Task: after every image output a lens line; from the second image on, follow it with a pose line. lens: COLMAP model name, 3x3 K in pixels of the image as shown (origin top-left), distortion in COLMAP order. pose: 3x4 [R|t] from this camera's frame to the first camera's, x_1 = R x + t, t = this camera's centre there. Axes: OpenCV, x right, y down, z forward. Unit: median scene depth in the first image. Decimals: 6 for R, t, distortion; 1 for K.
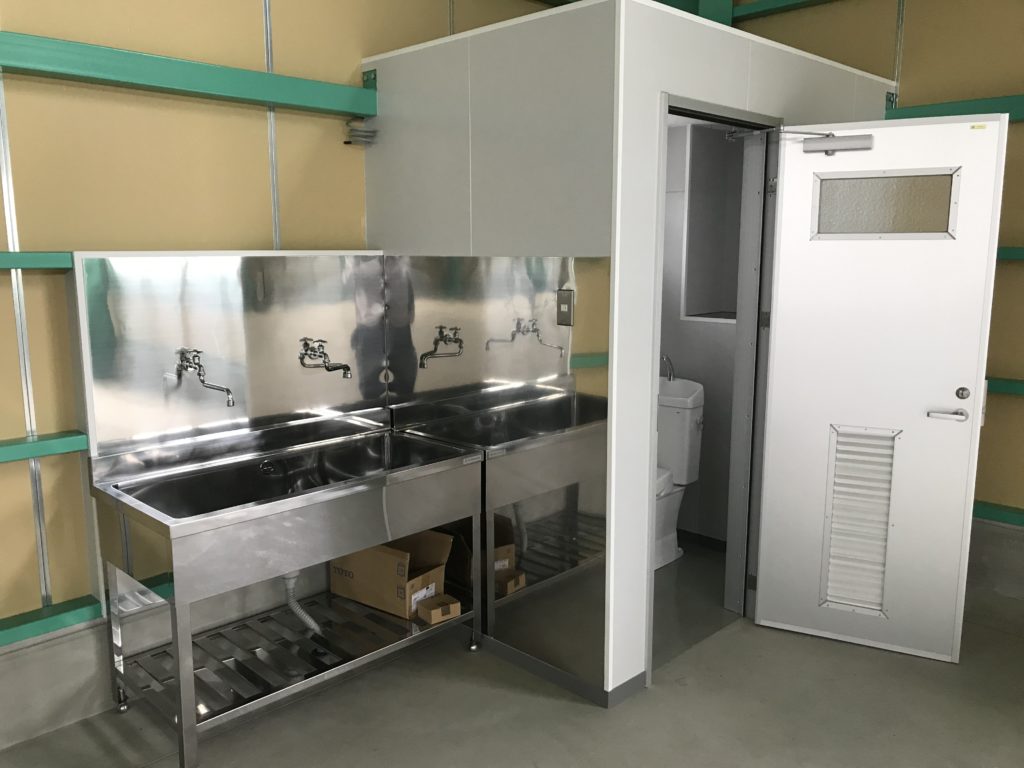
lens RADIAL K [[841.2, 0, 508.0], [0, 841.2, 386.3], [0, 0, 1]] dist [0.020023, -0.020530]
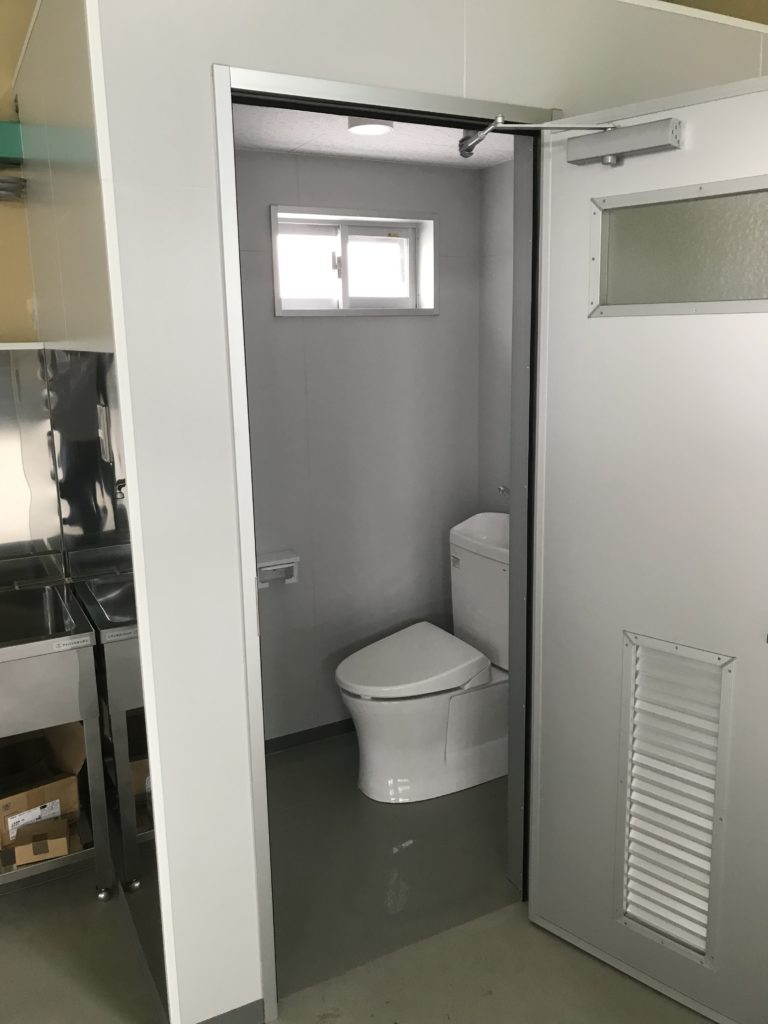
lens RADIAL K [[841.2, 0, 390.8], [0, 841.2, 499.8], [0, 0, 1]] dist [0.020023, -0.020530]
pose [[0.956723, 0.040229, -0.288208, 0.399381], [-0.029672, 0.998722, 0.040909, -0.066892], [0.289485, -0.030587, 0.956694, 0.398368]]
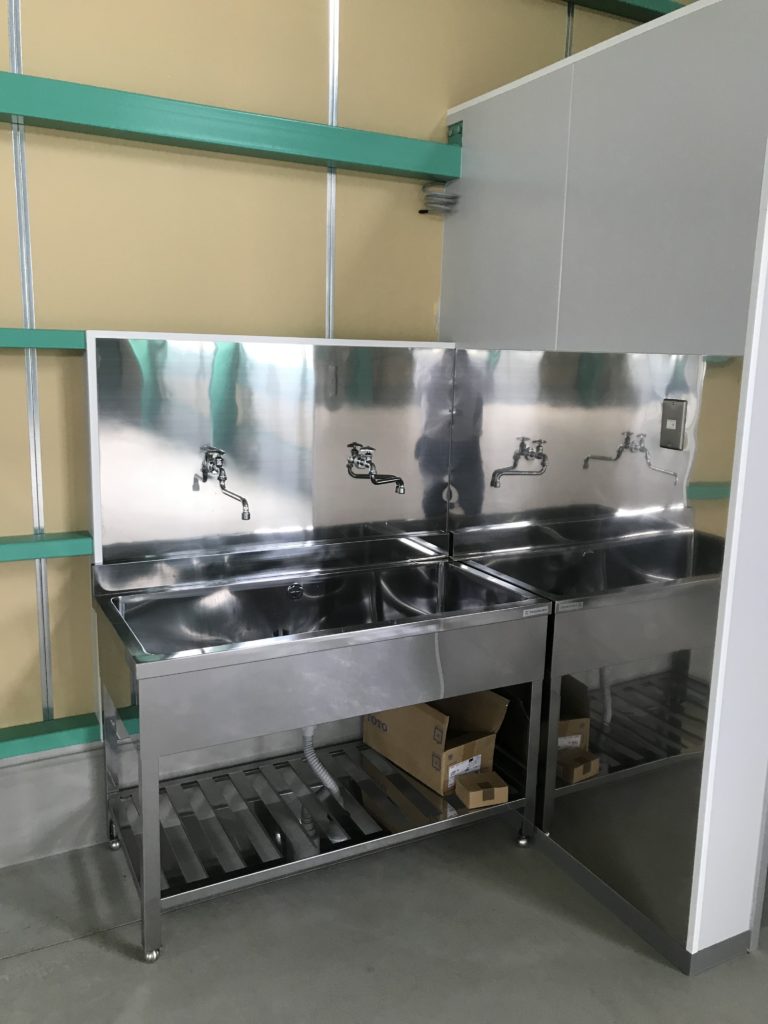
lens RADIAL K [[841.2, 0, 390.8], [0, 841.2, 499.8], [0, 0, 1]] dist [0.020023, -0.020530]
pose [[0.954409, 0.080850, -0.287344, 0.044366], [-0.077031, 0.996725, 0.024589, -0.024358], [0.288391, -0.001333, 0.957512, 0.203507]]
